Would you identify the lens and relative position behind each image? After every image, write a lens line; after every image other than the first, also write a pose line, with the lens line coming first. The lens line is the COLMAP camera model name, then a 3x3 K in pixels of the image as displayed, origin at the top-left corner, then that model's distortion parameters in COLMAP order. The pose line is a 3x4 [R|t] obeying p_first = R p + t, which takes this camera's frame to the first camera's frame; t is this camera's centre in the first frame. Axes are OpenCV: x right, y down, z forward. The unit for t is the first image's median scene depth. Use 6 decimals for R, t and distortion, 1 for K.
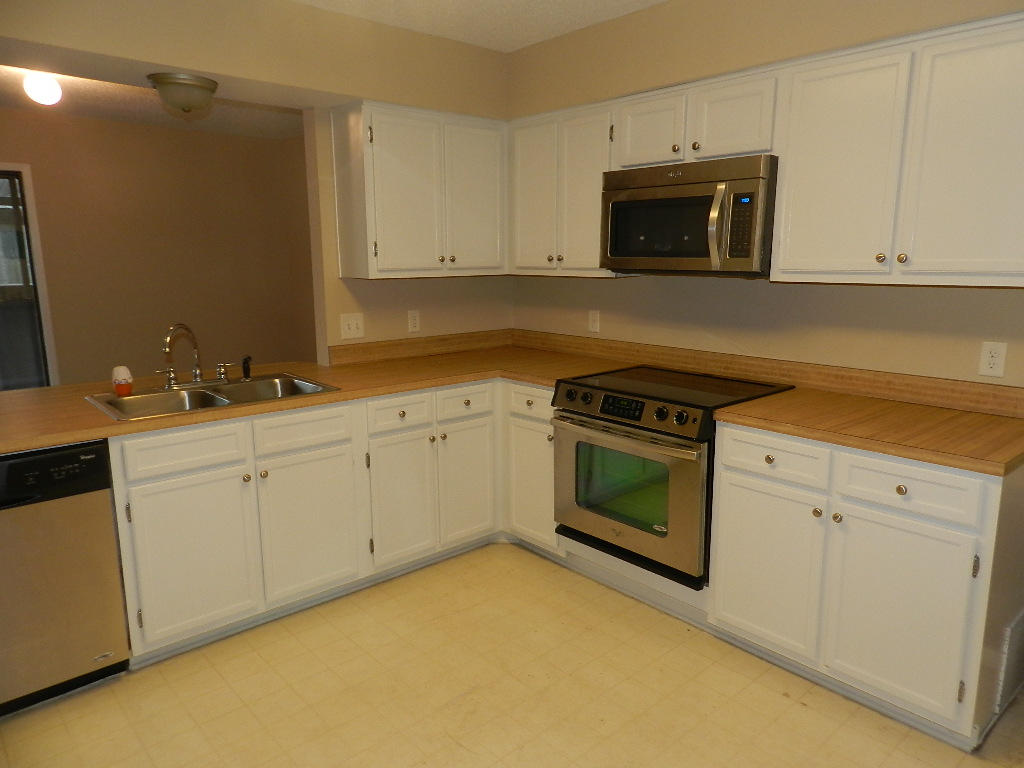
lens RADIAL K [[708.0, 0, 512.0], [0, 708.0, 384.0], [0, 0, 1]] dist [0.029410, 0.001038]
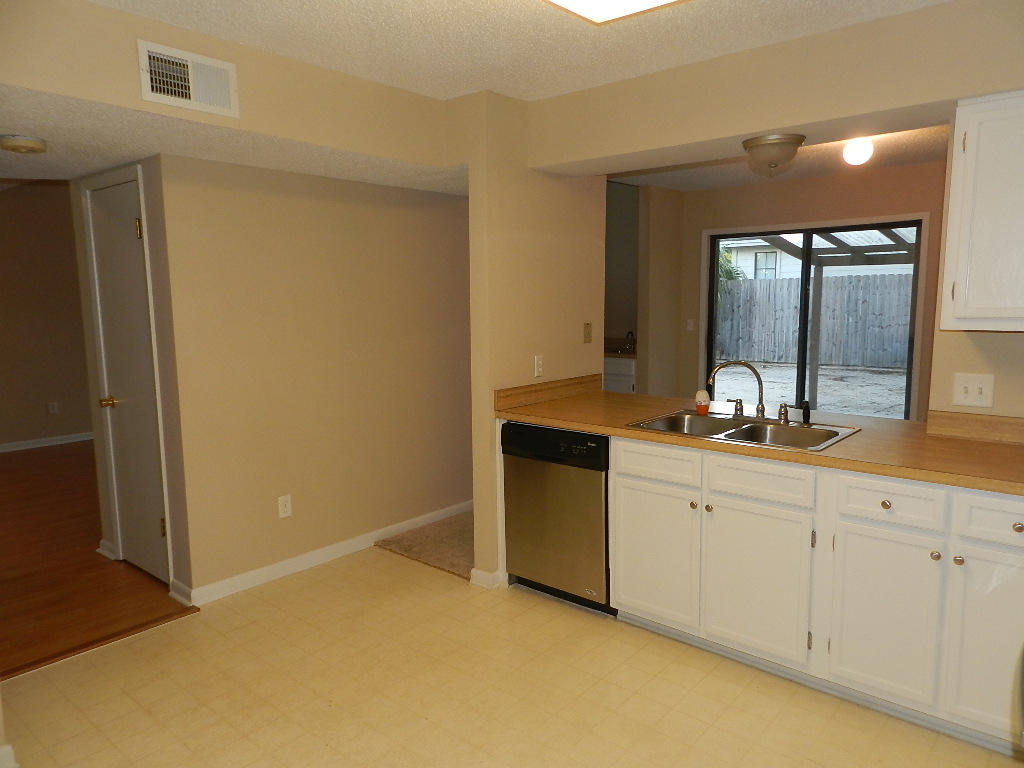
lens RADIAL K [[708.0, 0, 512.0], [0, 708.0, 384.0], [0, 0, 1]] dist [0.029410, 0.001038]
pose [[0.122466, 0.127084, -0.984303, 0.605880], [-0.169973, 0.979801, 0.105355, -0.109679], [0.977809, 0.154403, 0.141593, 0.520850]]
